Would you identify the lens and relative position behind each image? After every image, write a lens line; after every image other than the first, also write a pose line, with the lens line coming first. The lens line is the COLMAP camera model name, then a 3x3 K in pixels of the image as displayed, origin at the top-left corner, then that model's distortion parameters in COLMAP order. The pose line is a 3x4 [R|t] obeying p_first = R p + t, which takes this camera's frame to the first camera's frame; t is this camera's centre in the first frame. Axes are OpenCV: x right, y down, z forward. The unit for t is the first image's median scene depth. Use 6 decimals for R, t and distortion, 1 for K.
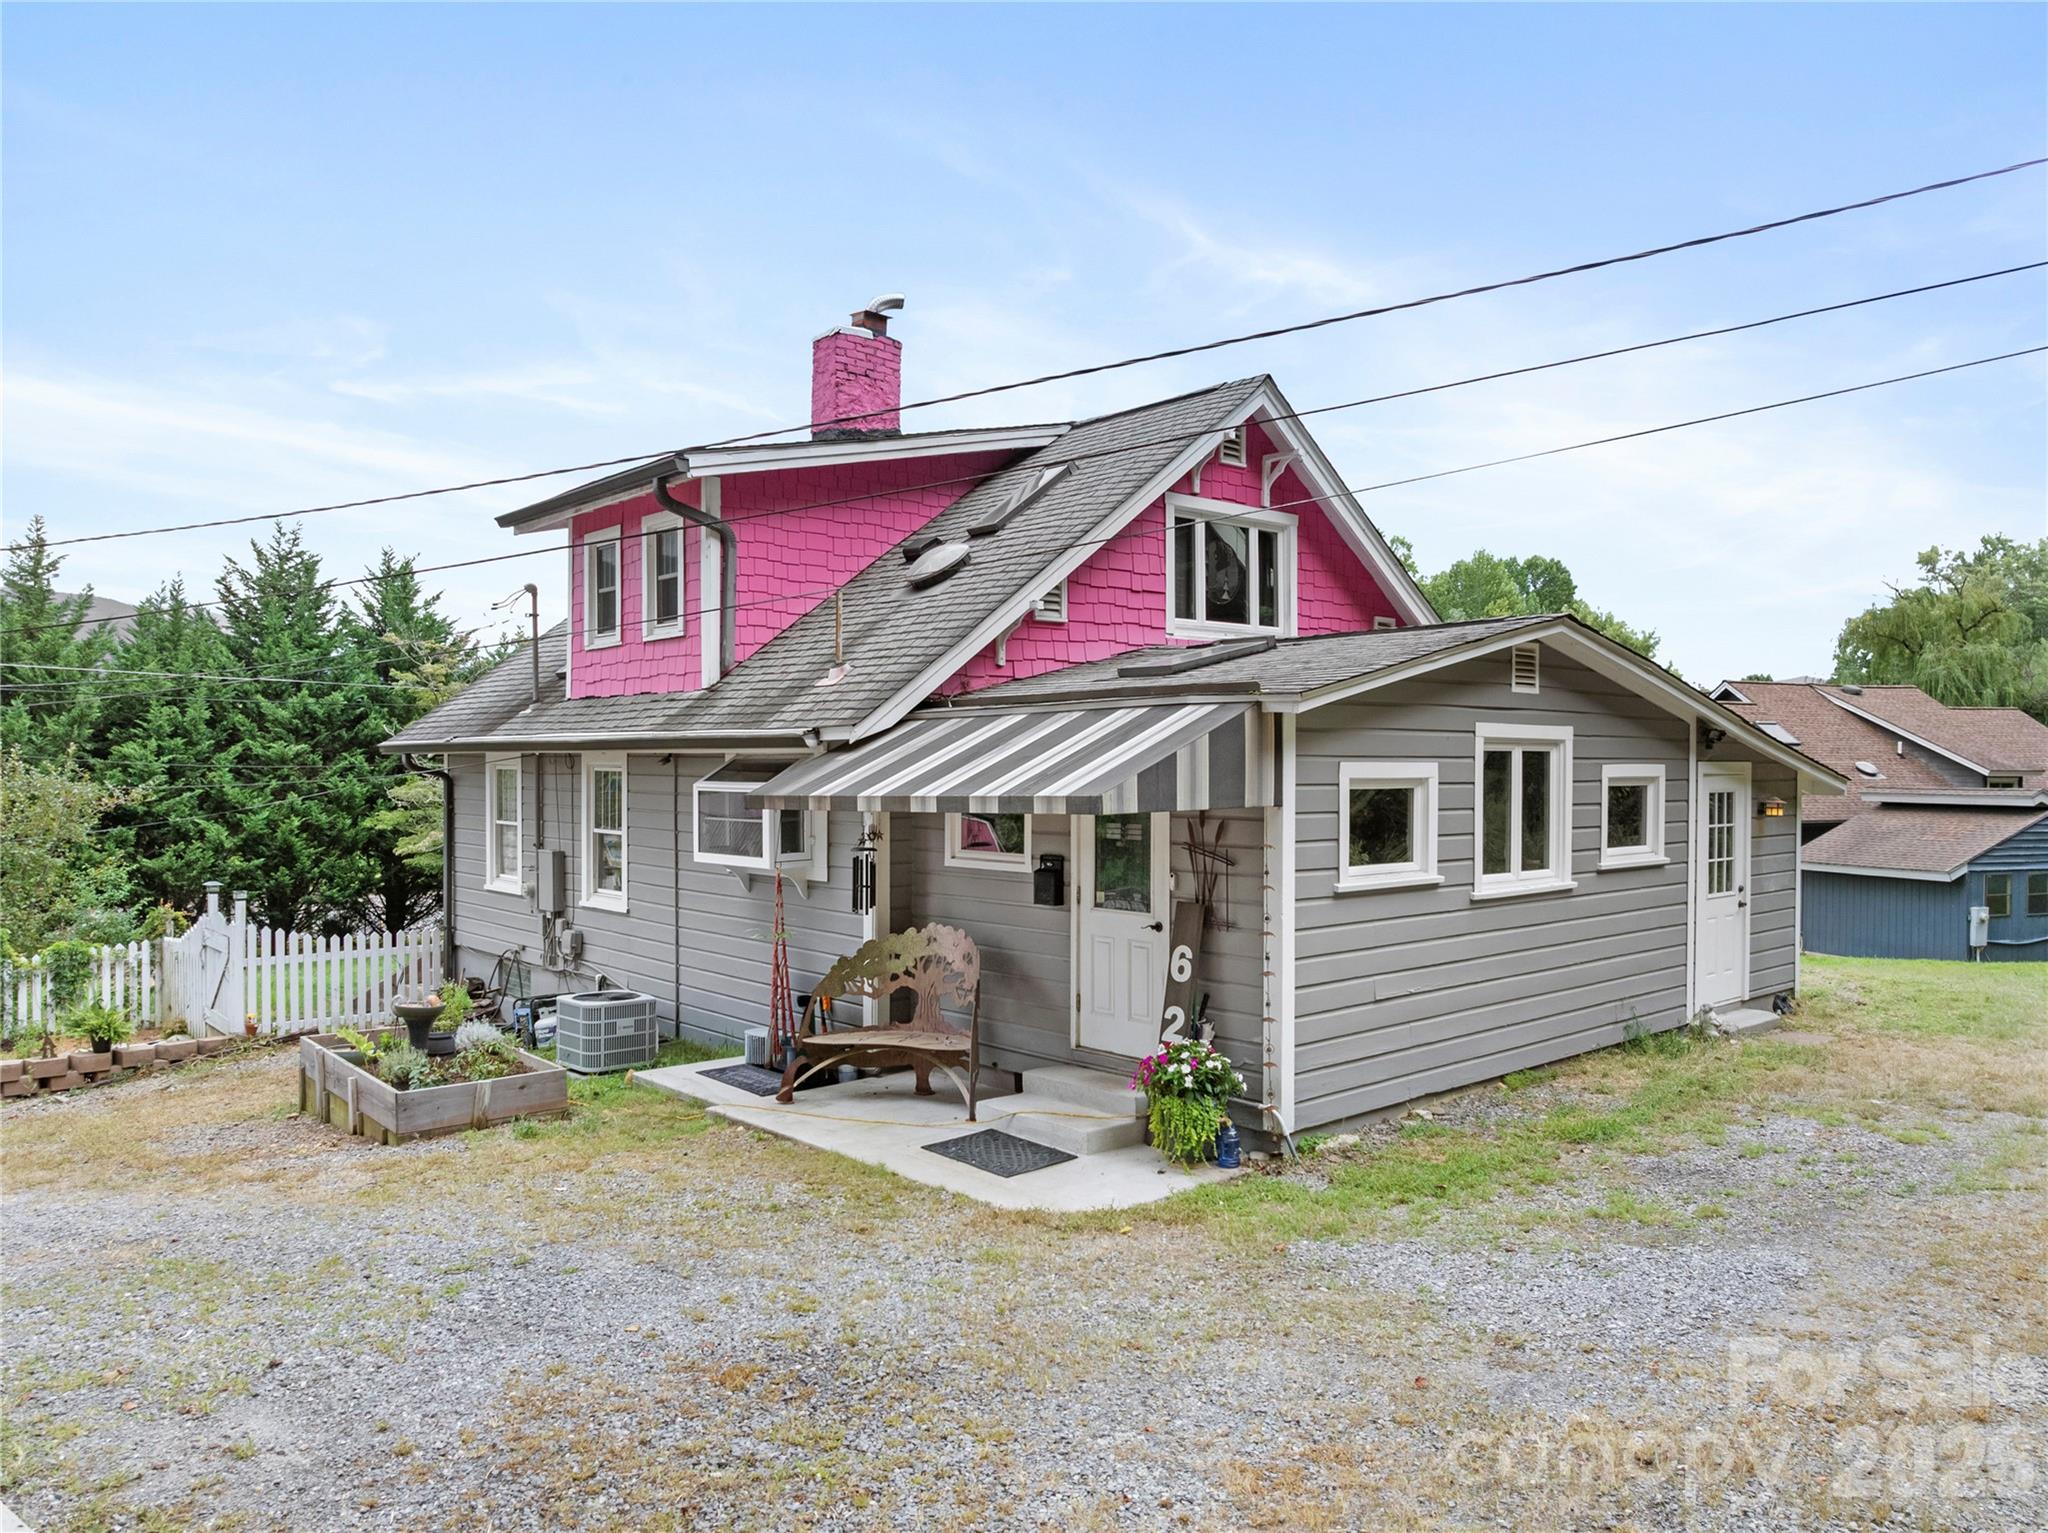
lens RADIAL K [[1491.7, 0, 1024.0], [0, 1491.7, 766.5], [0, 0, 1]] dist [-0.045376, 0.001579]
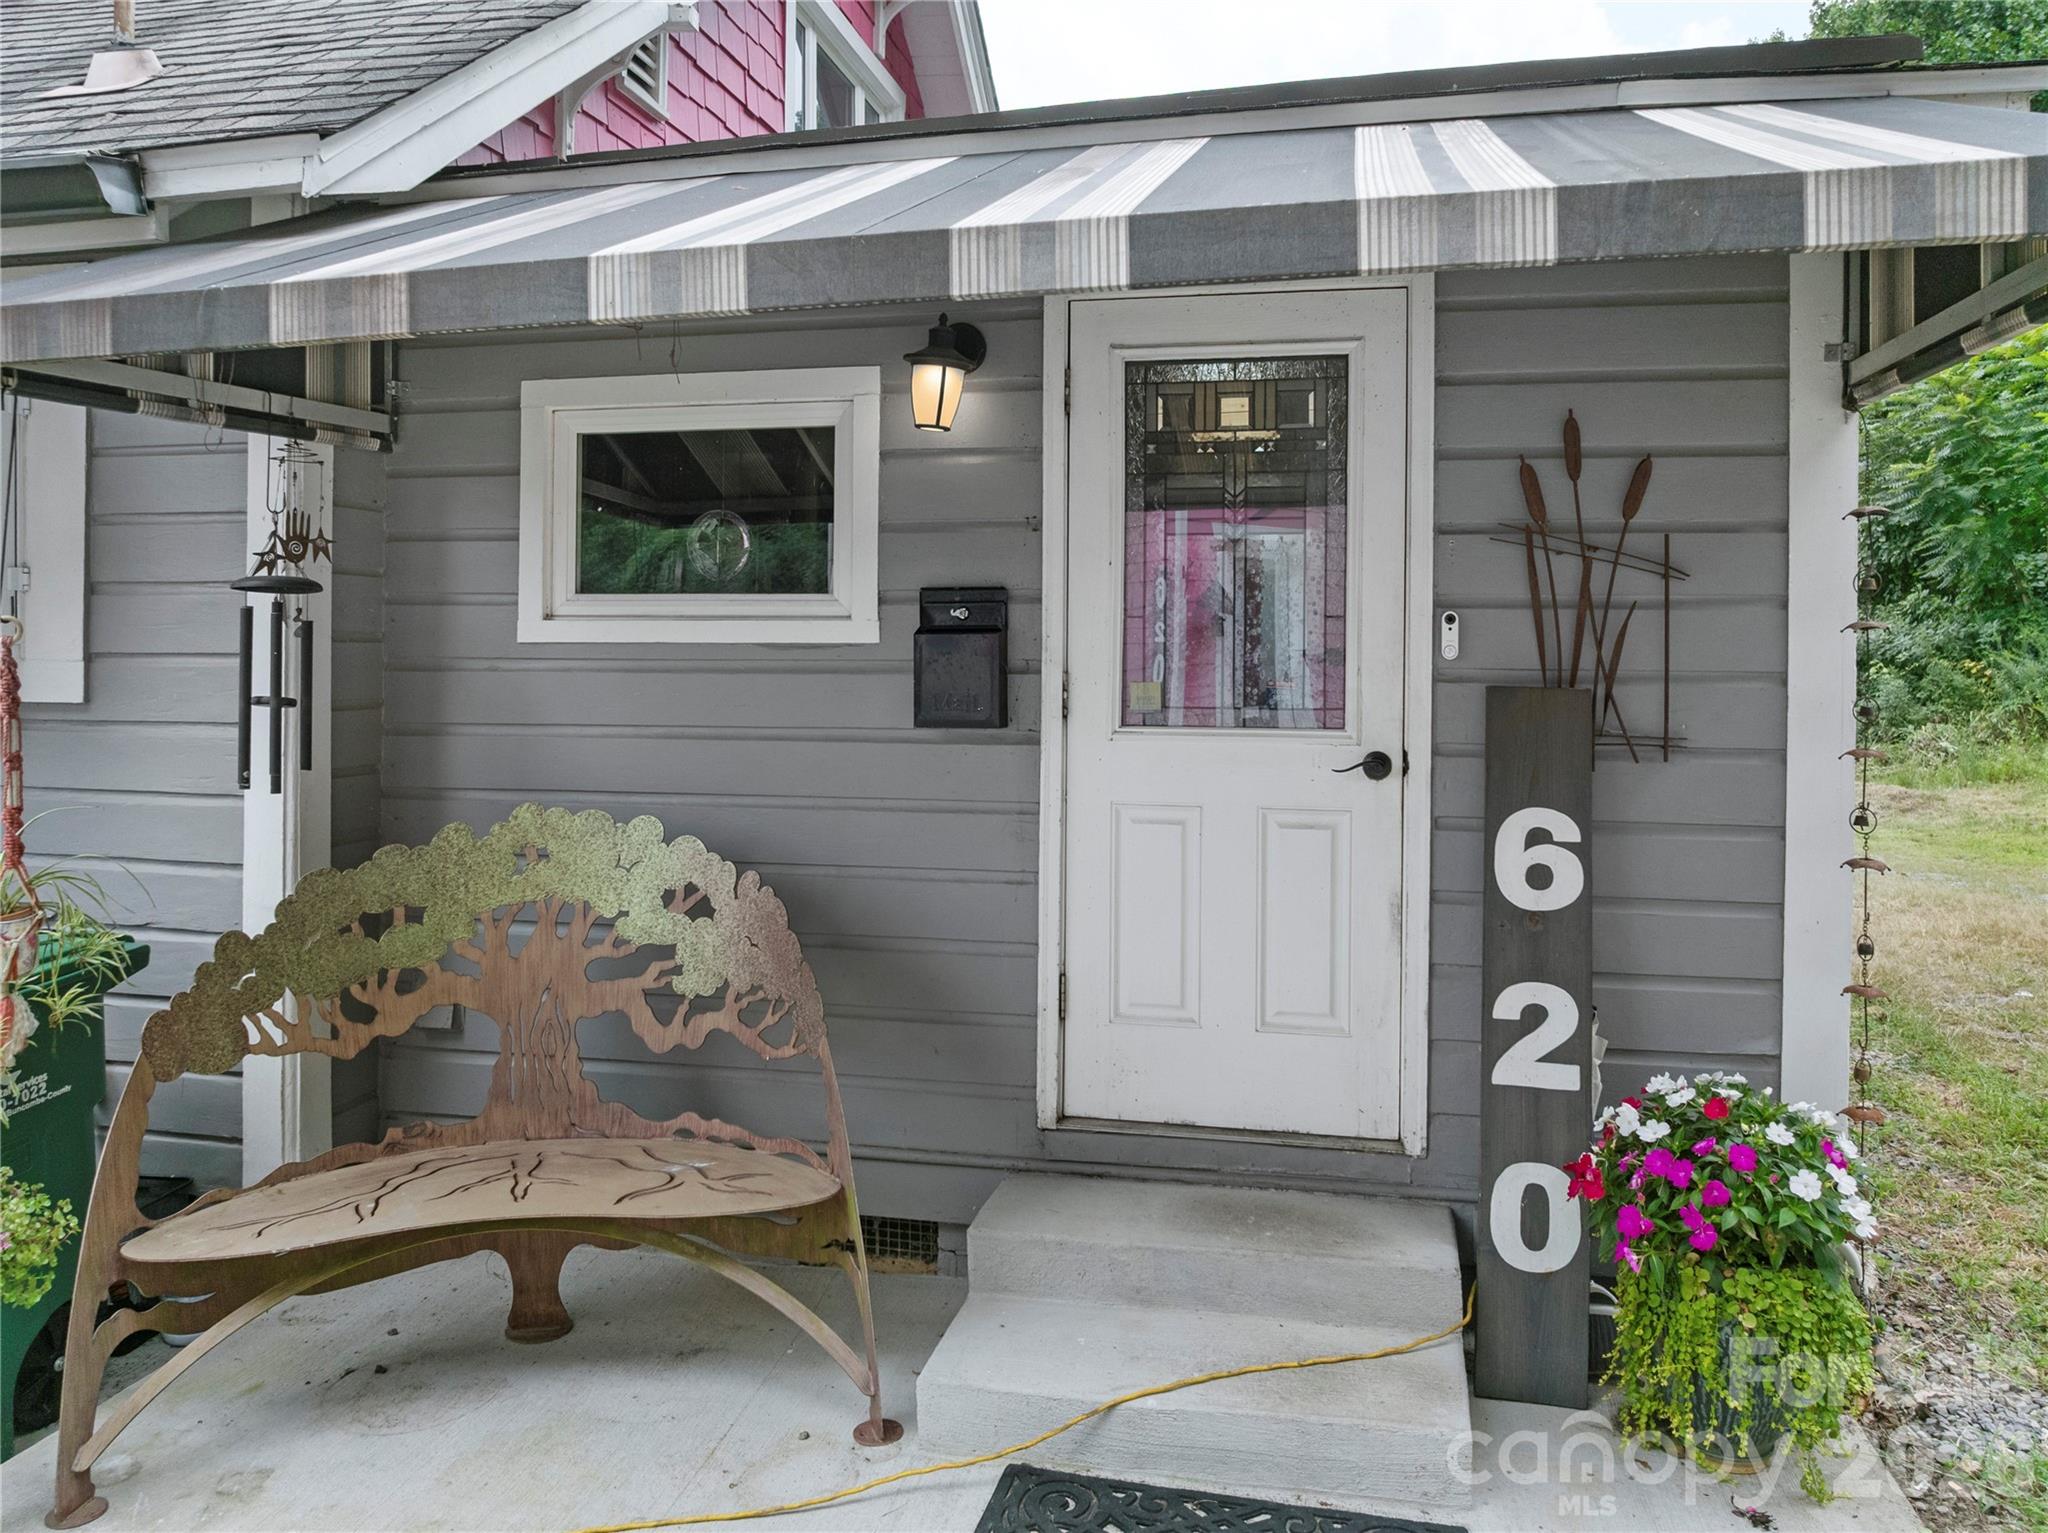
lens RADIAL K [[1478.4, 0, 1023.1], [0, 1478.4, 670.3], [0, 0, 1]] dist [-0.044981, 0.001061]
pose [[0.794084, 0.004222, 0.607793, -0.182395], [-0.005863, 0.999983, 0.000713, 0.078201], [-0.607780, -0.004130, 0.794095, 0.710065]]
